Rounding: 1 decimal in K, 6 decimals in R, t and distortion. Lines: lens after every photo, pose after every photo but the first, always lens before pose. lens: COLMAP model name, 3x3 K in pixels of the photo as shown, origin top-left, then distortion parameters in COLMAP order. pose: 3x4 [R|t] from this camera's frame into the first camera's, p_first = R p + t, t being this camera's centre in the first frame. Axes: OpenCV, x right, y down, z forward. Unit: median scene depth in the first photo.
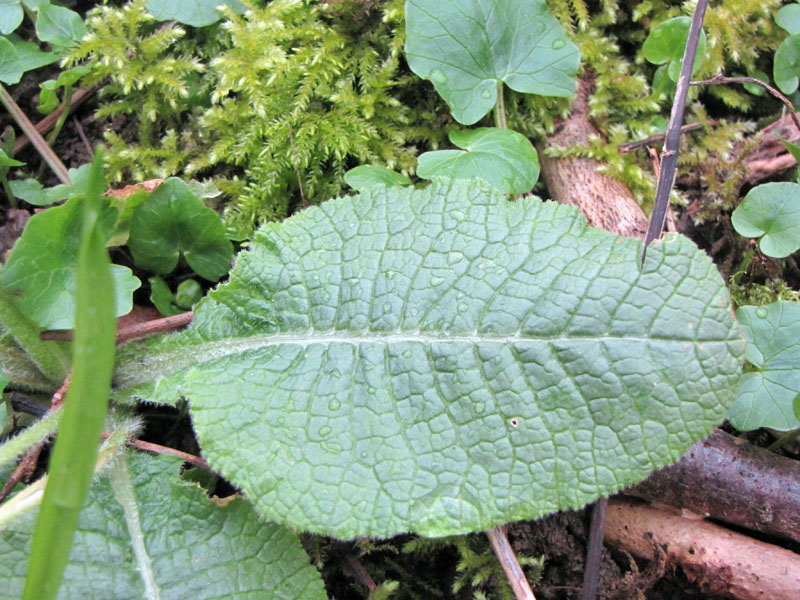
lens RADIAL K [[1497.0, 0, 400.5], [0, 1497.0, 298.8], [0, 0, 1]] dist [-0.057088, 0.000000]
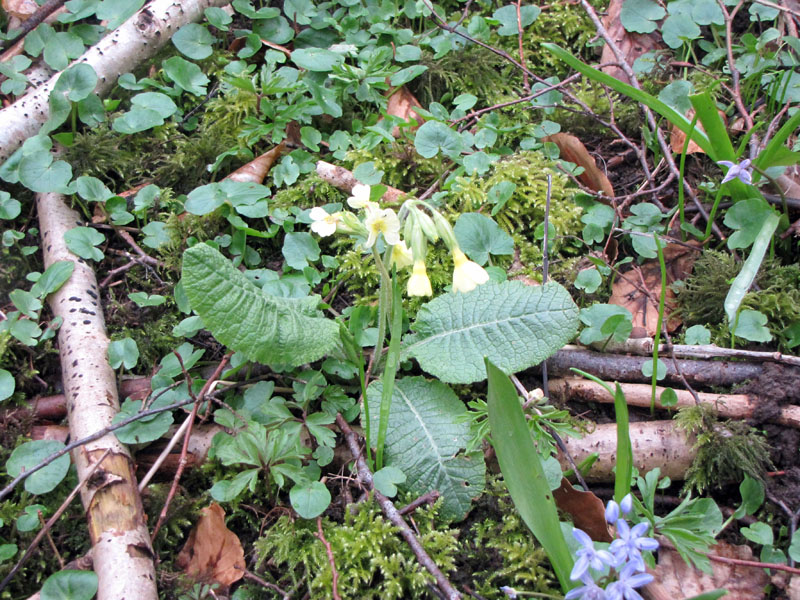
lens RADIAL K [[1497.0, 0, 400.1], [0, 1497.0, 300.5], [0, 0, 1]] dist [-0.057088, 0.000000]
pose [[0.986024, -0.160842, 0.043441, -0.247765], [0.166427, 0.962946, -0.212220, 0.542861], [-0.007697, 0.216484, 0.976256, -1.857807]]
